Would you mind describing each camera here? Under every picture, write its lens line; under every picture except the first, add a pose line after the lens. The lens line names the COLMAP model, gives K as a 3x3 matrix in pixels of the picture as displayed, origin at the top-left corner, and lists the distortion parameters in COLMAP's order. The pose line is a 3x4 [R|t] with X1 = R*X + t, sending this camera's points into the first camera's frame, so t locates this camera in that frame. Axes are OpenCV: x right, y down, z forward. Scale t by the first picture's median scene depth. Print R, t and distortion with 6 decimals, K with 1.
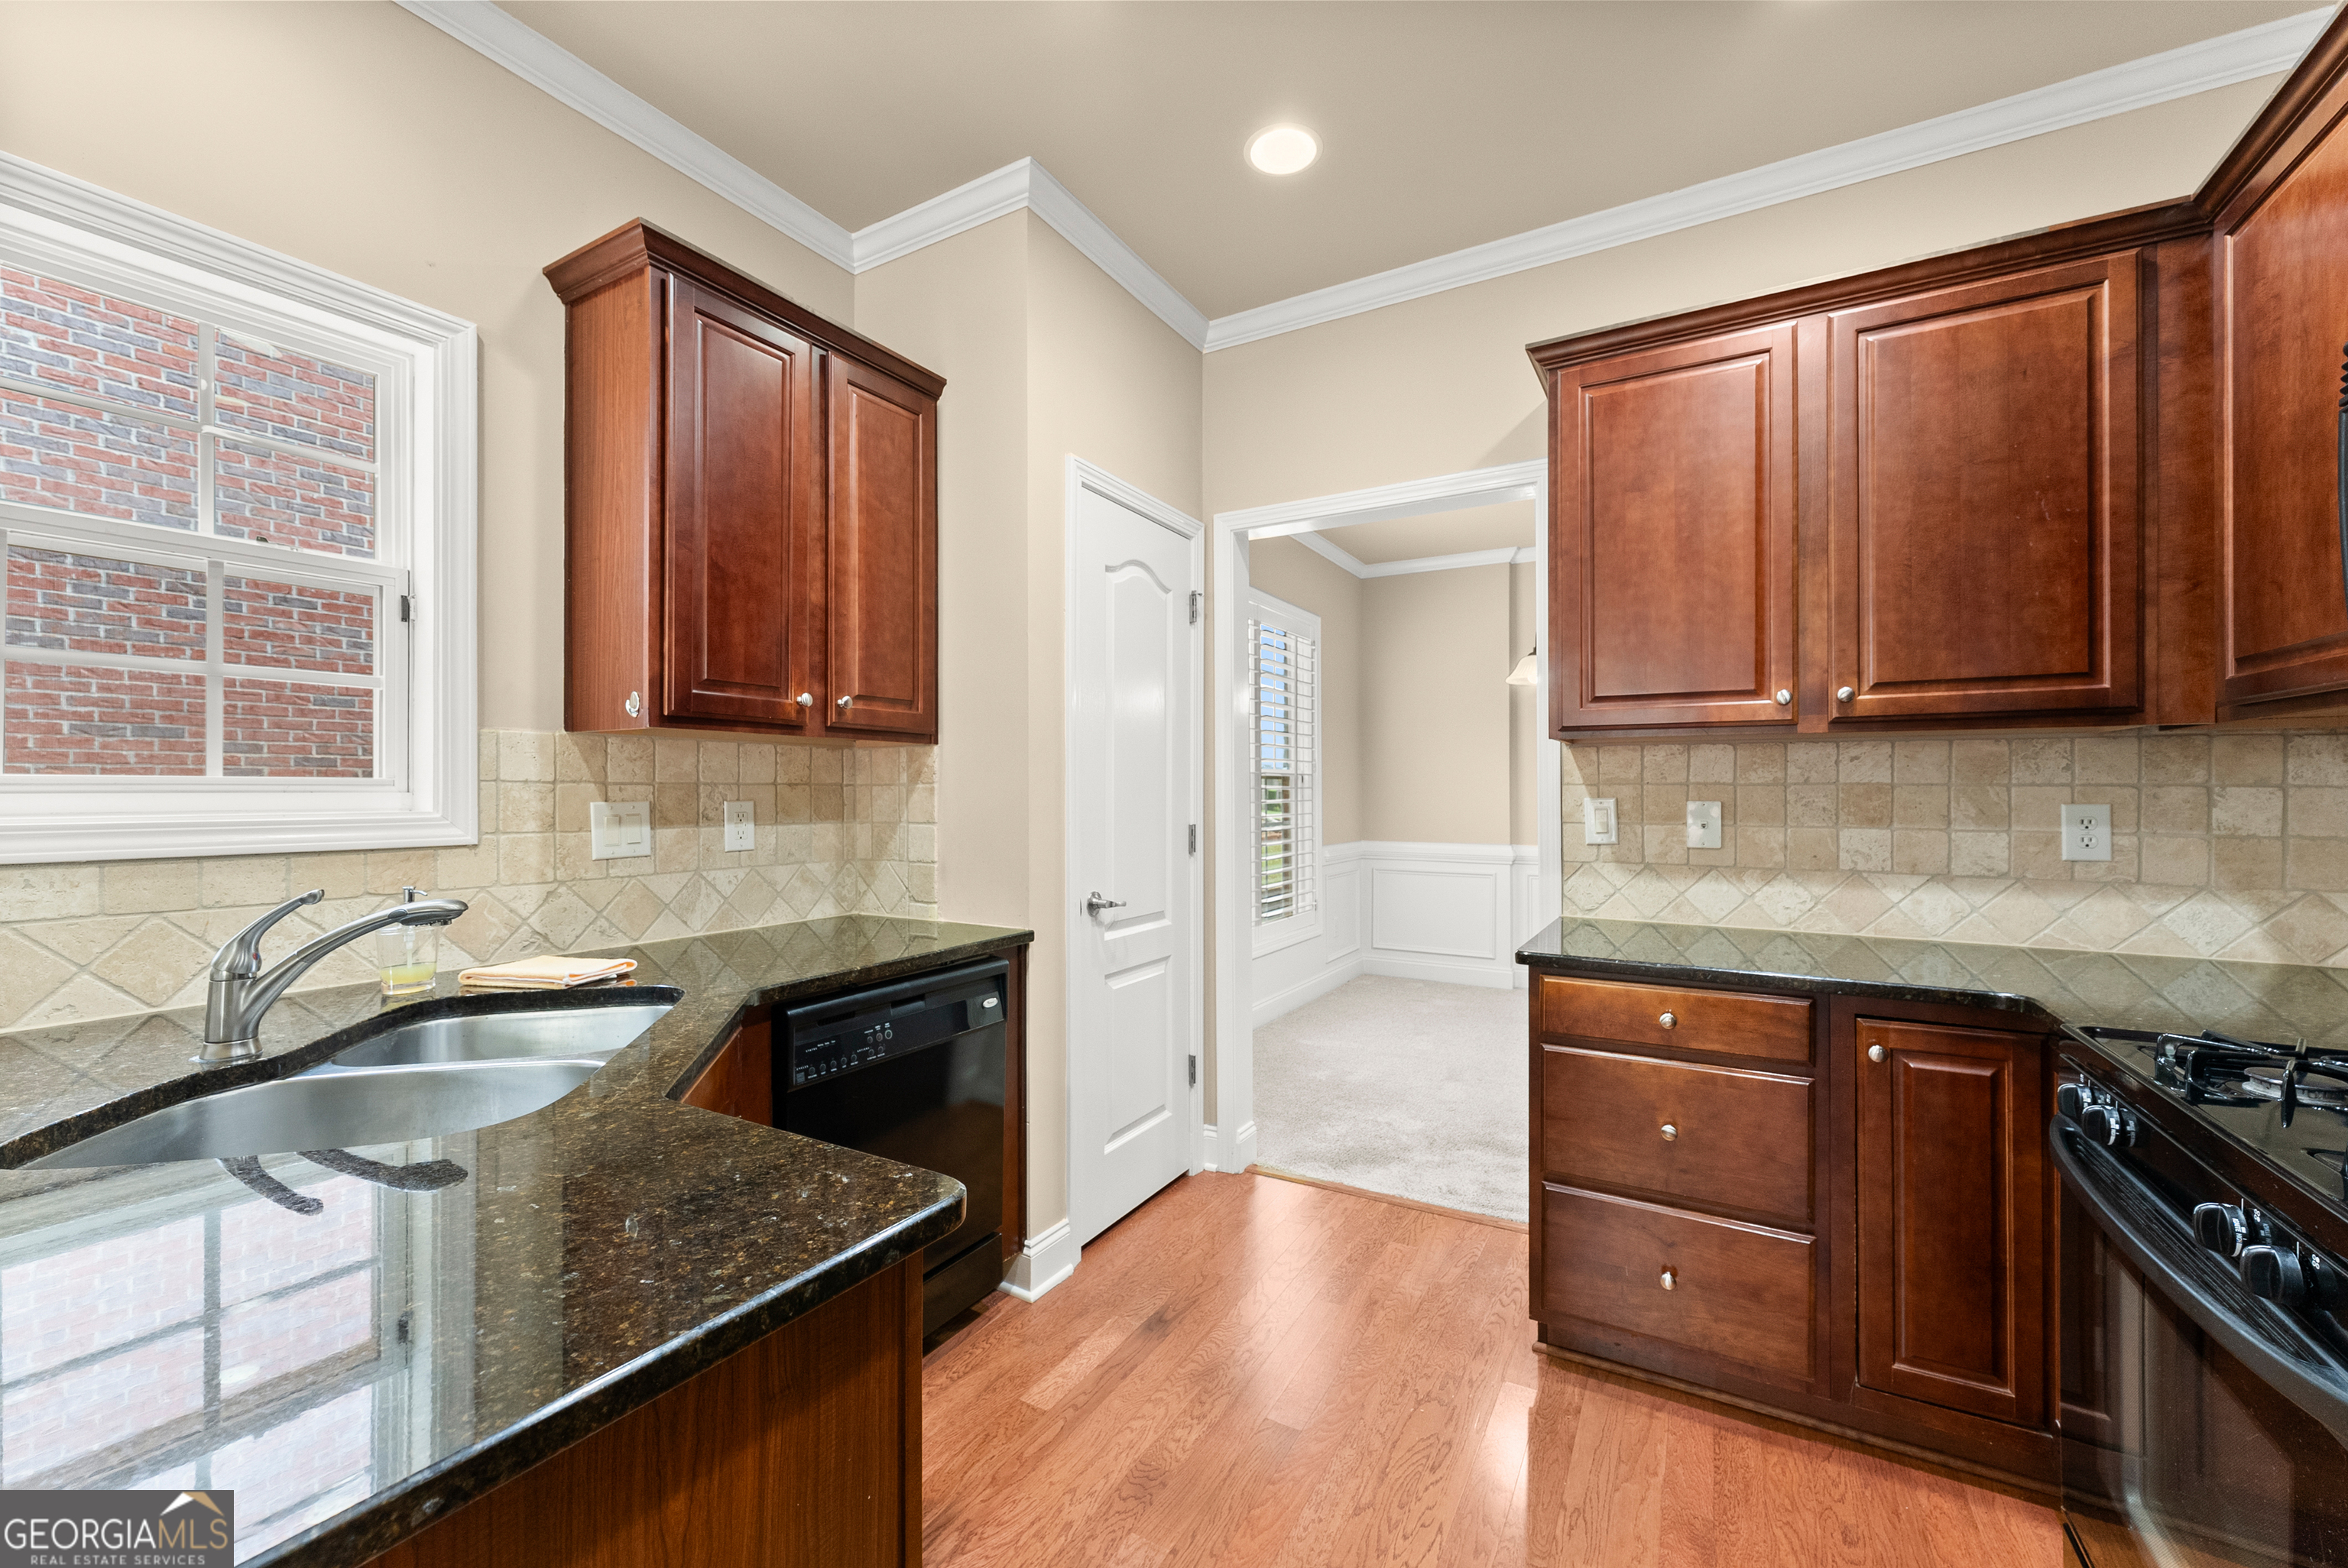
lens RADIAL K [[952.3, 0, 1184.7], [0, 952.3, 789.2], [0, 0, 1]] dist [0.000478, -0.000155]
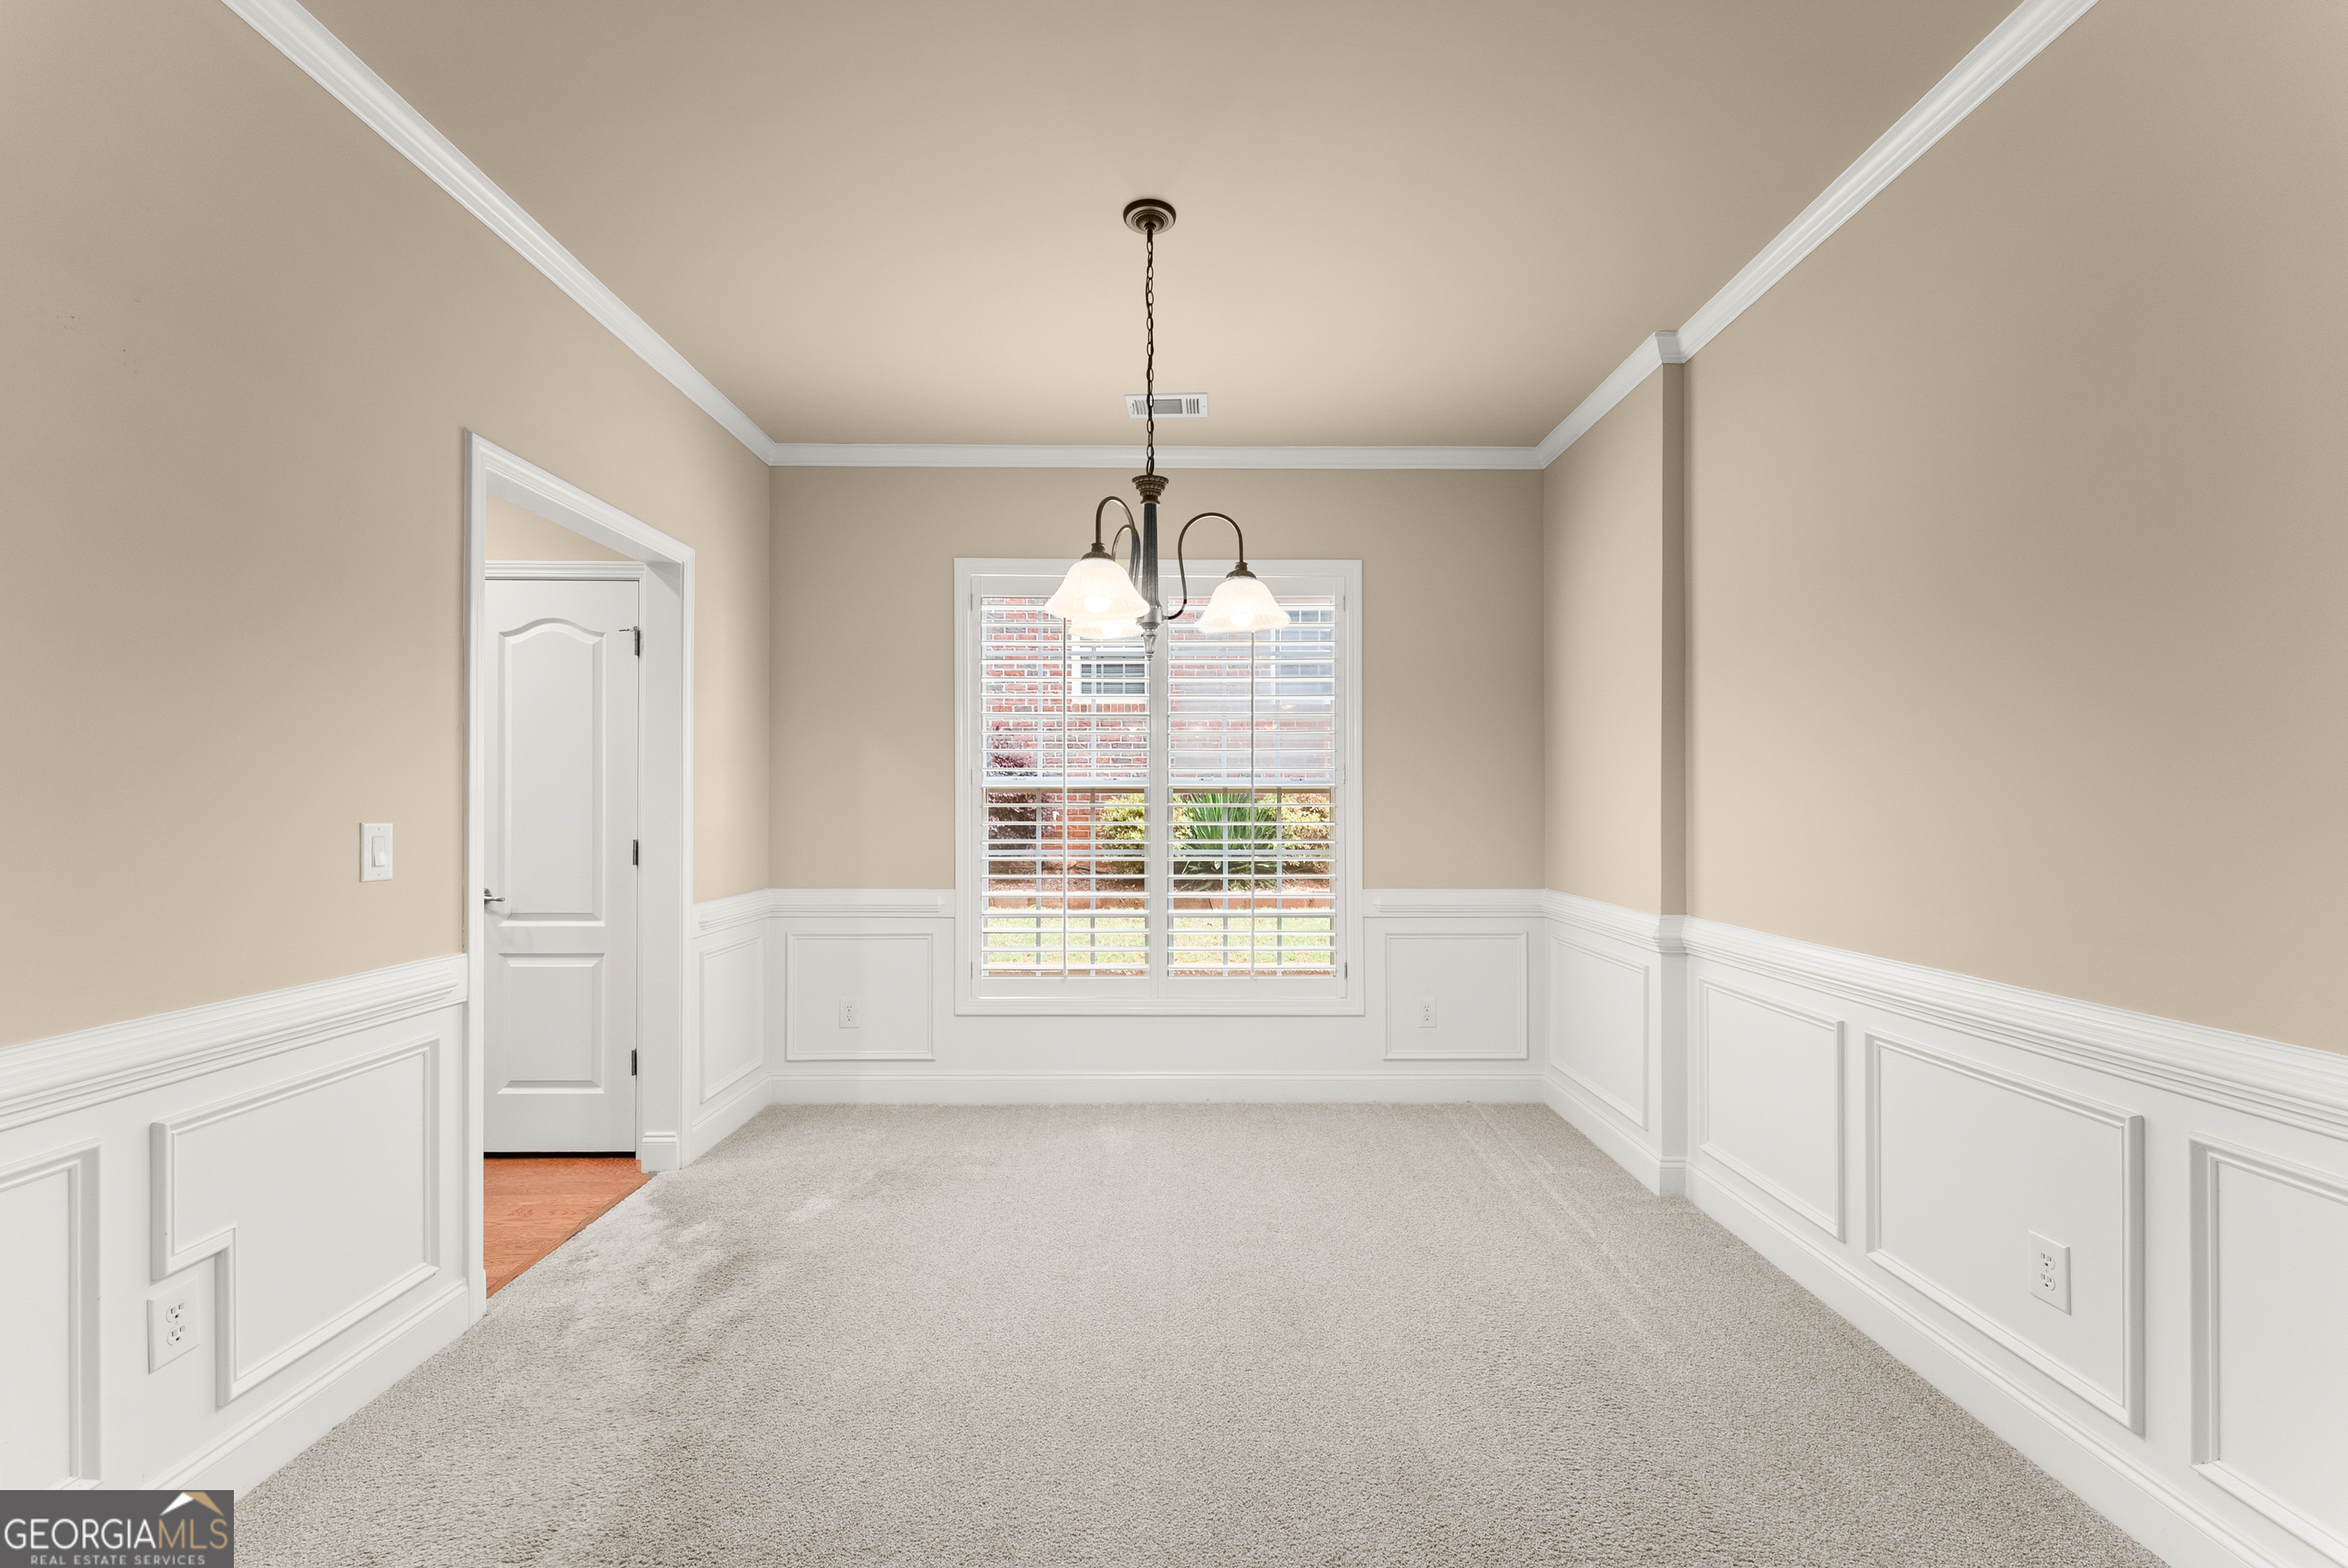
lens RADIAL K [[952.3, 0, 1178.7], [0, 952.3, 806.0], [0, 0, 1]] dist [0.000478, -0.000155]
pose [[0.495545, -0.000137, -0.868582, 1.790416], [0.000764, 1.000000, 0.000278, -0.003101], [0.868582, -0.000801, 0.495545, 1.403266]]
